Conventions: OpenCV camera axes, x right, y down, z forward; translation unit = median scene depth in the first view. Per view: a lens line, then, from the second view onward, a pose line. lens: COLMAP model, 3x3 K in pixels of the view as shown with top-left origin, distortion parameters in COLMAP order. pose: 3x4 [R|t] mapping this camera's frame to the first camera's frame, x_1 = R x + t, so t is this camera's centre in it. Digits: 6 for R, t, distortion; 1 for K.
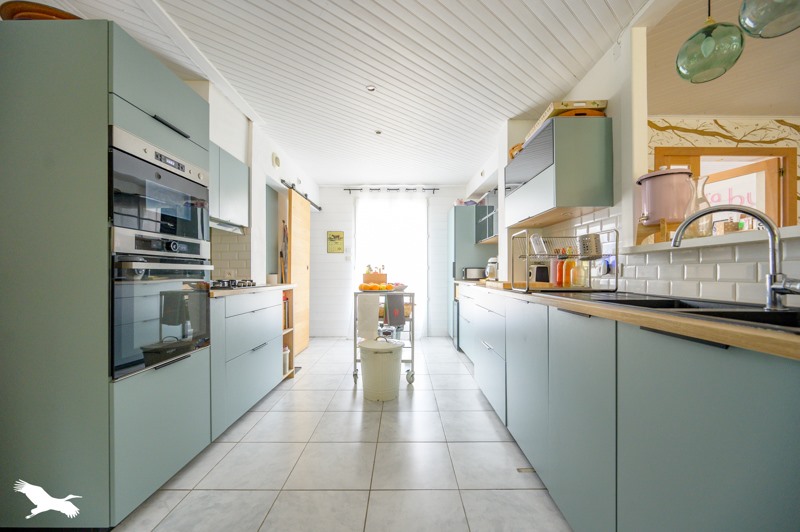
lens RADIAL K [[313.5, 0, 401.4], [0, 313.5, 270.7], [0, 0, 1]] dist [-0.002468, -0.000246]
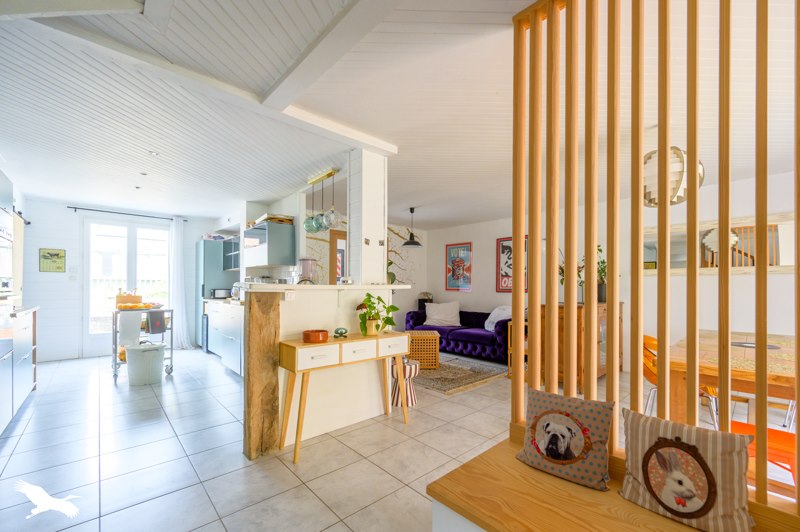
lens RADIAL K [[313.5, 0, 417.4], [0, 313.5, 287.0], [0, 0, 1]] dist [-0.002468, -0.000246]
pose [[0.702702, 0.007569, 0.711444, -0.165200], [-0.010822, 0.999941, 0.000050, -0.036339], [-0.711402, -0.007734, 0.702743, -0.666056]]
